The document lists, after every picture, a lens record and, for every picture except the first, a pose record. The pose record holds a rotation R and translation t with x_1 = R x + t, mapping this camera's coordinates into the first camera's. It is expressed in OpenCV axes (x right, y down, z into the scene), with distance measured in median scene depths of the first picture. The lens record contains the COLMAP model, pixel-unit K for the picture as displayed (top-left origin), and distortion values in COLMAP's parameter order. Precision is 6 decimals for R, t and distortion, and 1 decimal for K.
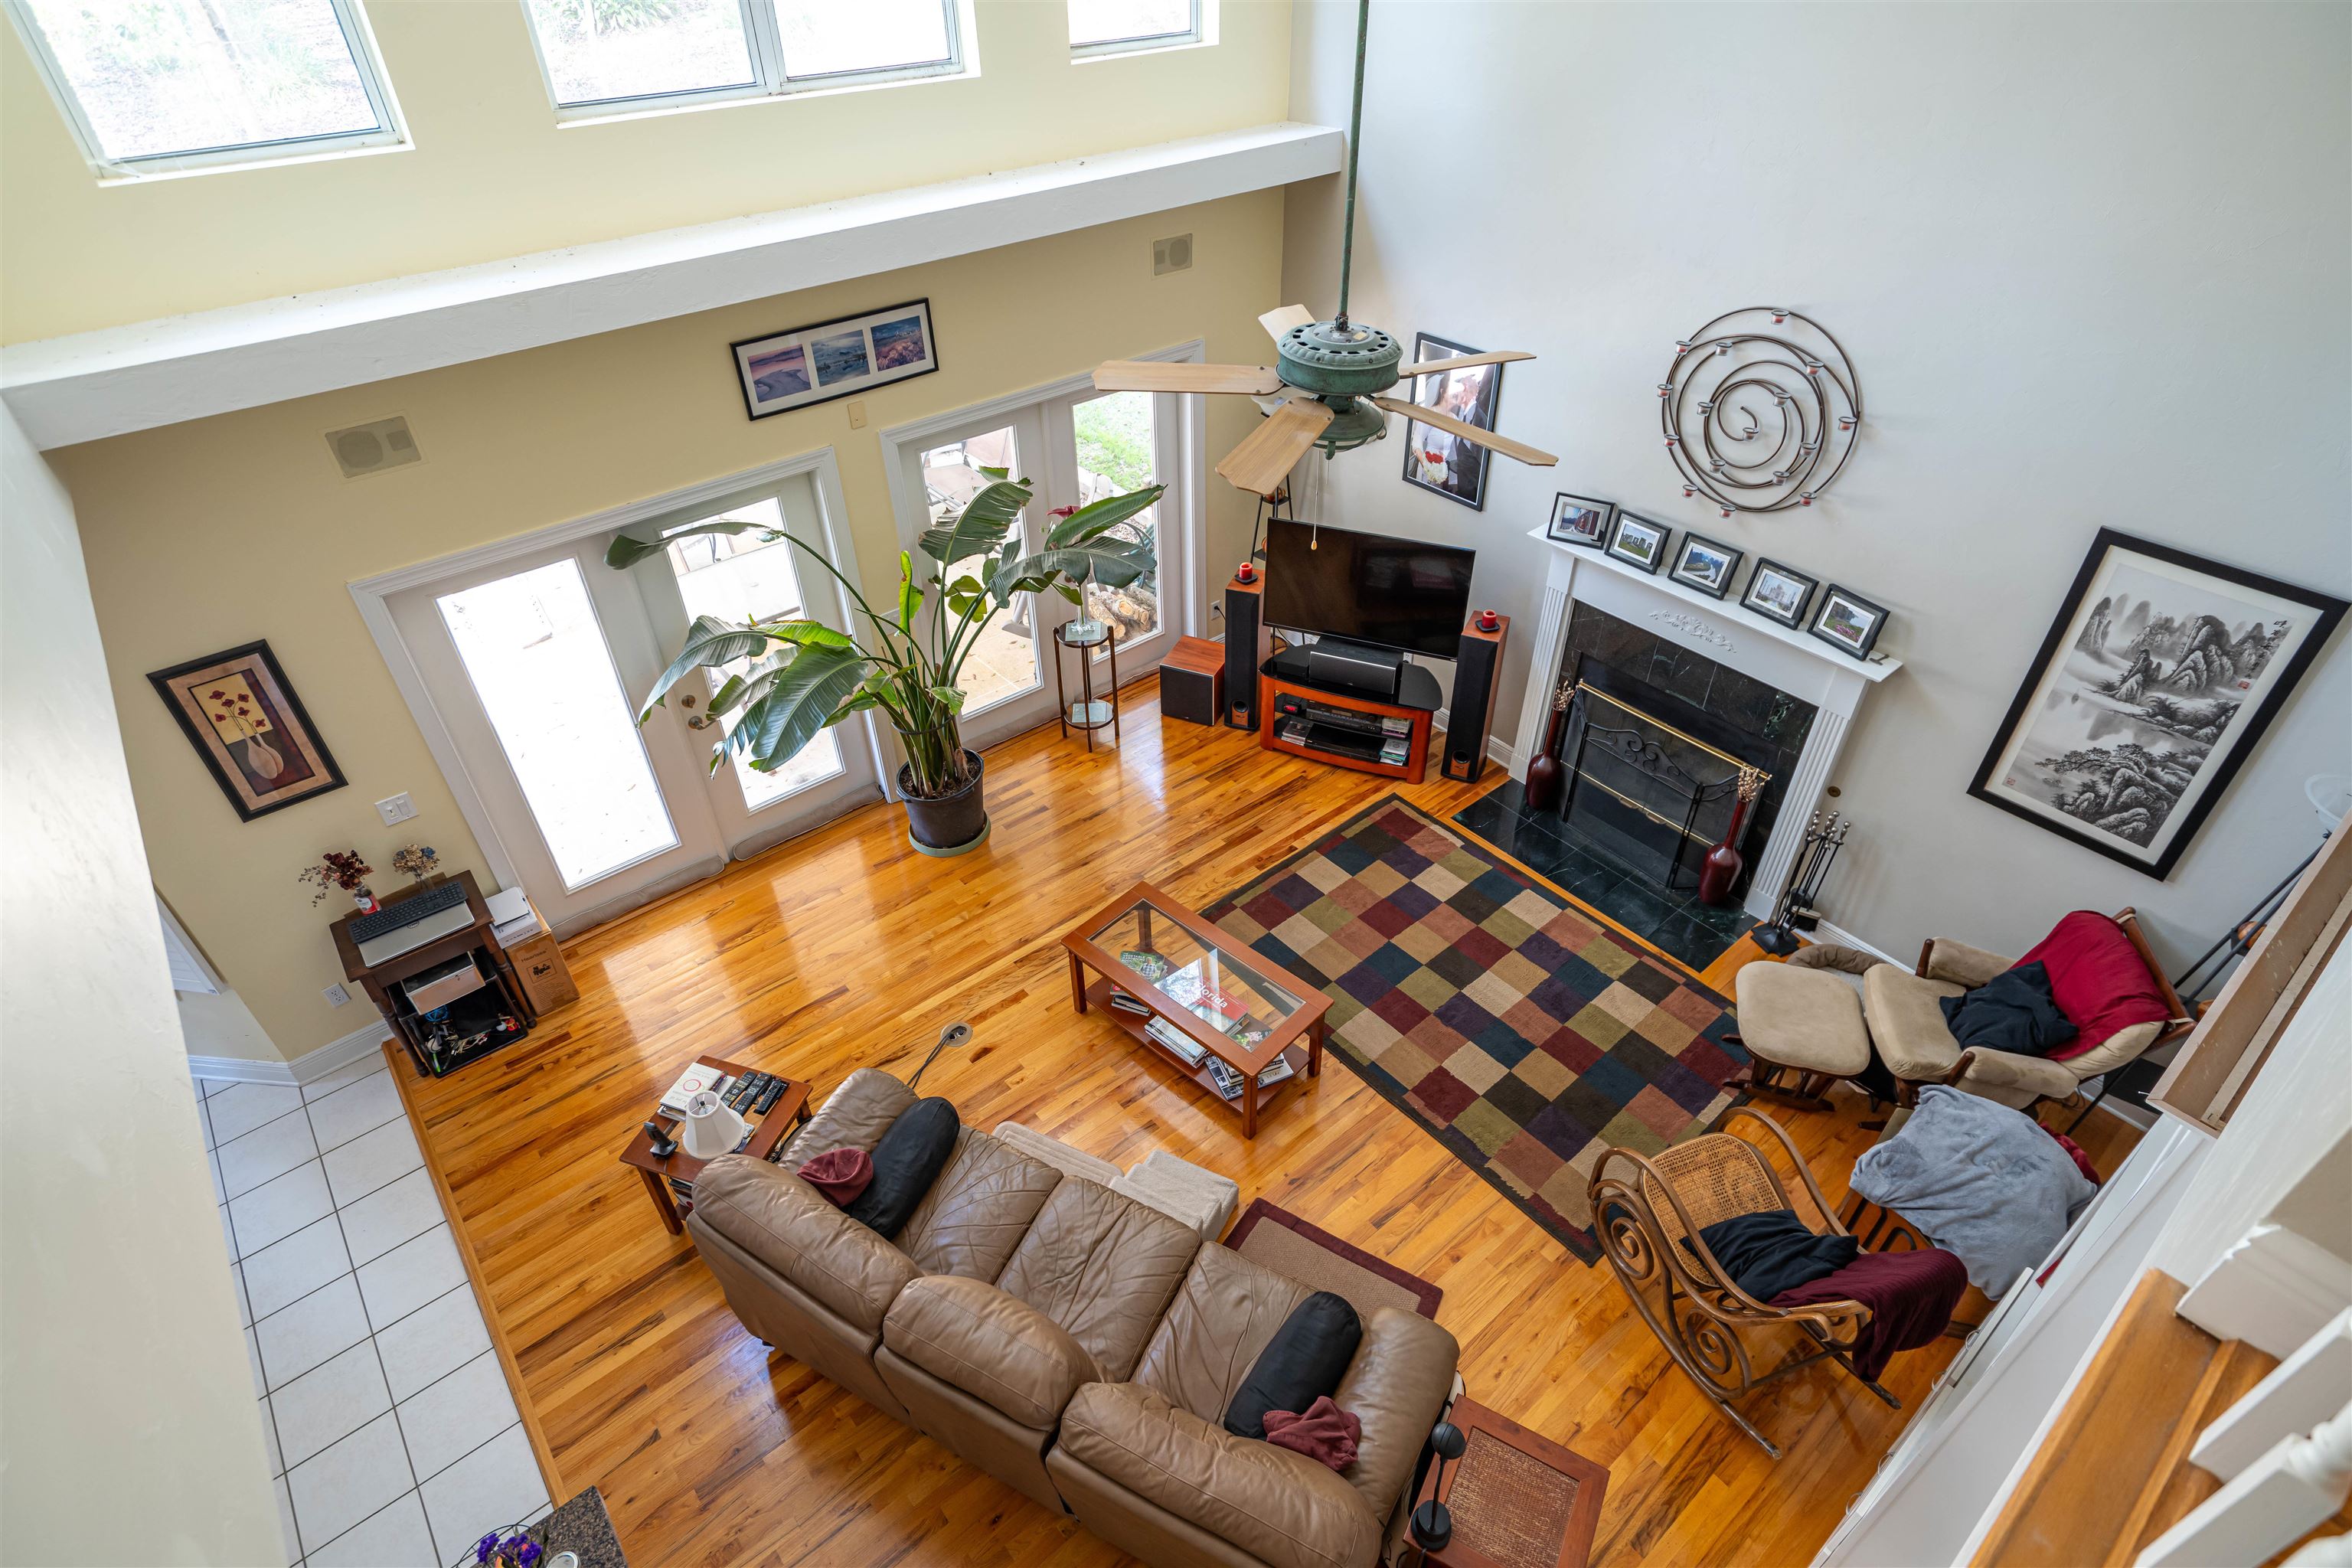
lens RADIAL K [[1180.6, 0, 1175.5], [0, 1180.6, 791.9], [0, 0, 1]] dist [0.000567, 0.000923]
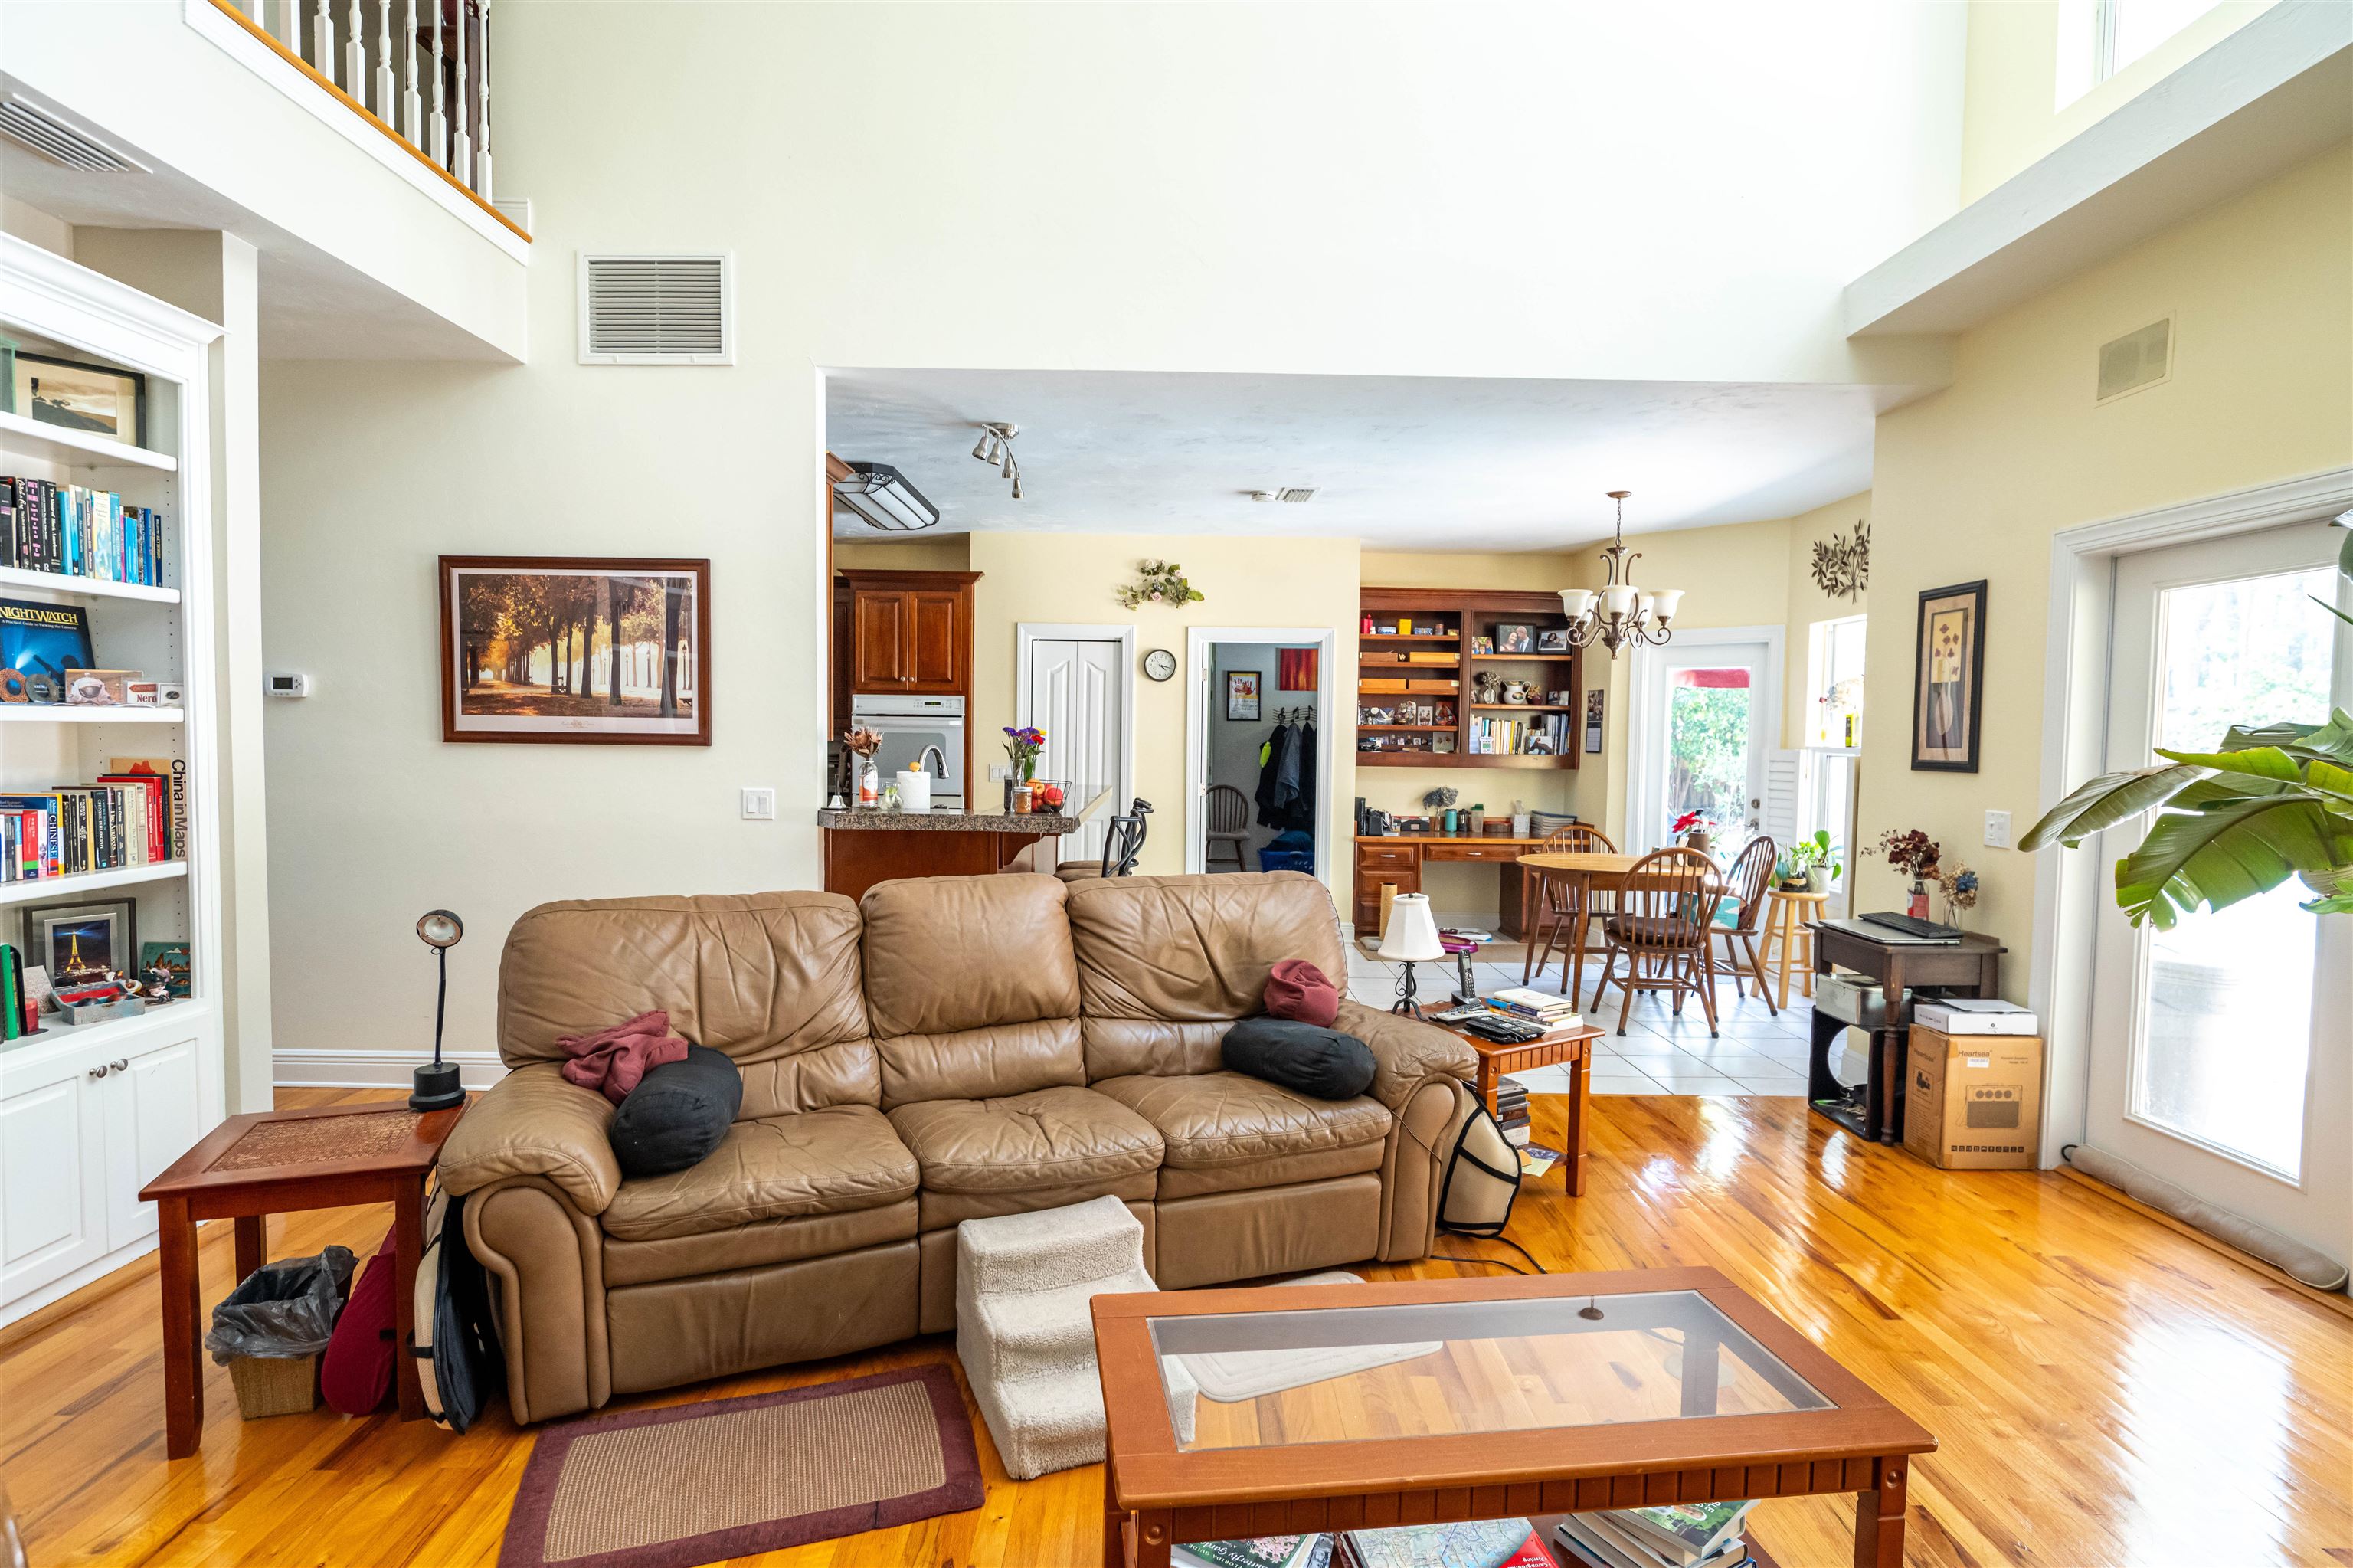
lens RADIAL K [[1207.8, 0, 1176.5], [0, 1207.8, 784.0], [0, 0, 1]] dist [0.001435, -0.000063]
pose [[-0.623098, 0.044019, -0.780904, 0.330988], [-0.487531, 0.758863, 0.431787, -0.088418], [0.611606, 0.649761, -0.451386, 0.949203]]
